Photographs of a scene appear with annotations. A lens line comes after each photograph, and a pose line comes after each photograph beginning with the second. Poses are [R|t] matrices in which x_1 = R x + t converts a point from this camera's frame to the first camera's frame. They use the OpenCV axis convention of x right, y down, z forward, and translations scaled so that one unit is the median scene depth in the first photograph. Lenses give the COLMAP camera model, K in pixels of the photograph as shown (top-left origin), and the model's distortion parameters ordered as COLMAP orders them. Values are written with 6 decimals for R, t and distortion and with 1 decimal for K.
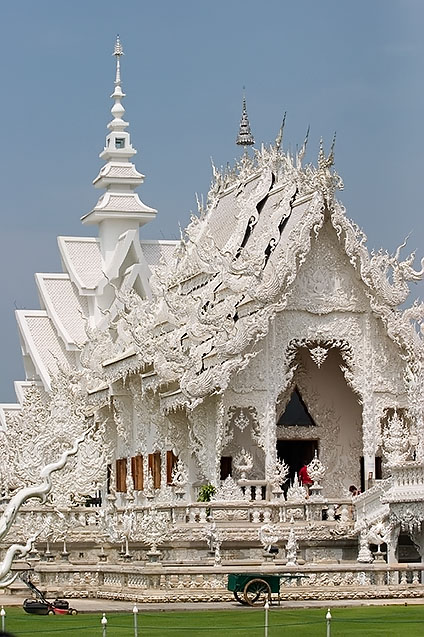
lens RADIAL K [[2000.1, 0, 211.3], [0, 2000.1, 317.2], [0, 0, 1]] dist [-0.259258, 0.000000]
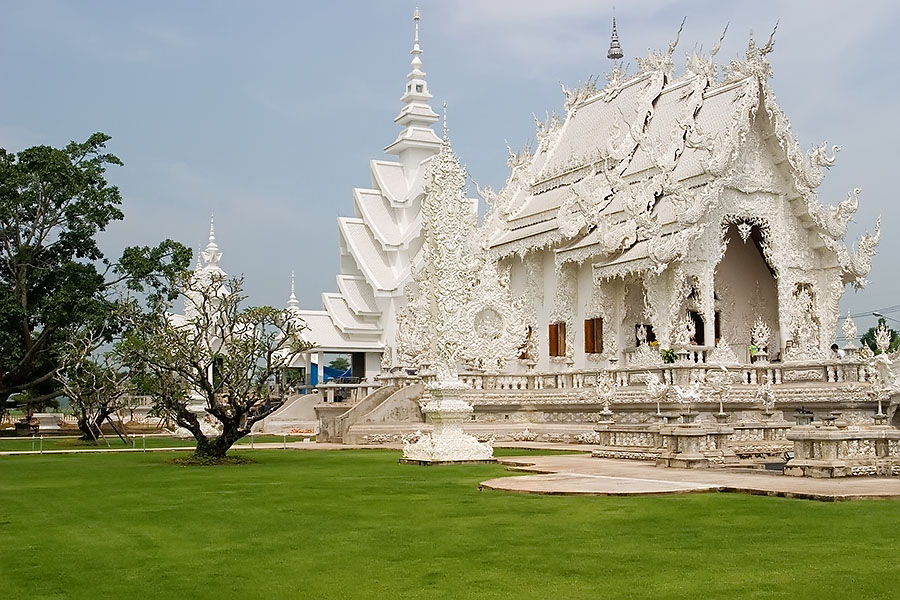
lens RADIAL K [[1079.2, 0, 452.2], [0, 1079.2, 305.3], [0, 0, 1]] dist [-0.019821, 0.000000]
pose [[0.982196, 0.022023, 0.186562, -0.207884], [-0.024886, 0.999606, 0.013019, 0.055231], [-0.186202, -0.017430, 0.982357, 0.458061]]
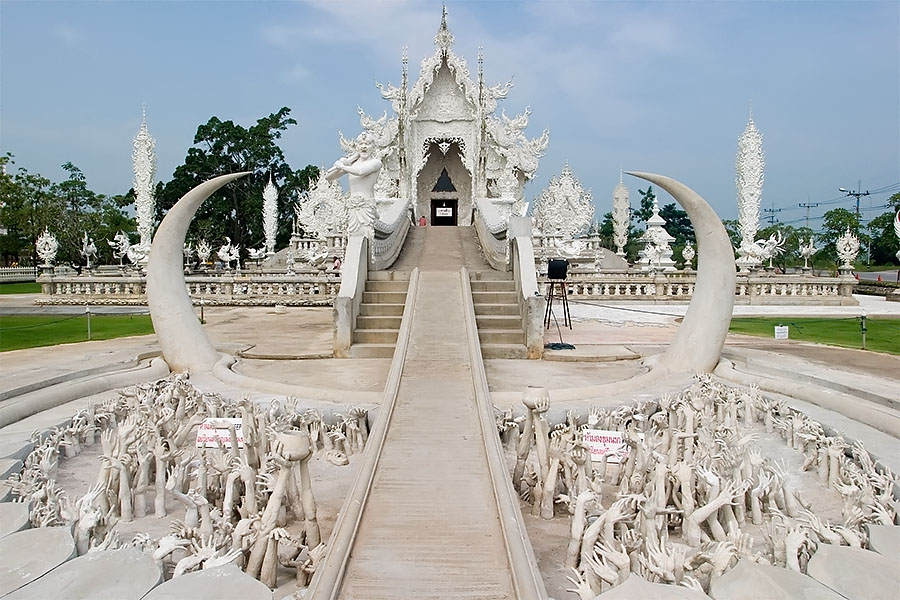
lens RADIAL K [[698.1, 0, 446.2], [0, 698.1, 300.0], [0, 0, 1]] dist [-0.074003, -0.001490]
pose [[0.956091, 0.029294, -0.291602, 0.228336], [0.021431, 0.985340, 0.169251, 0.046355], [0.292285, -0.168069, 0.941447, 0.430101]]
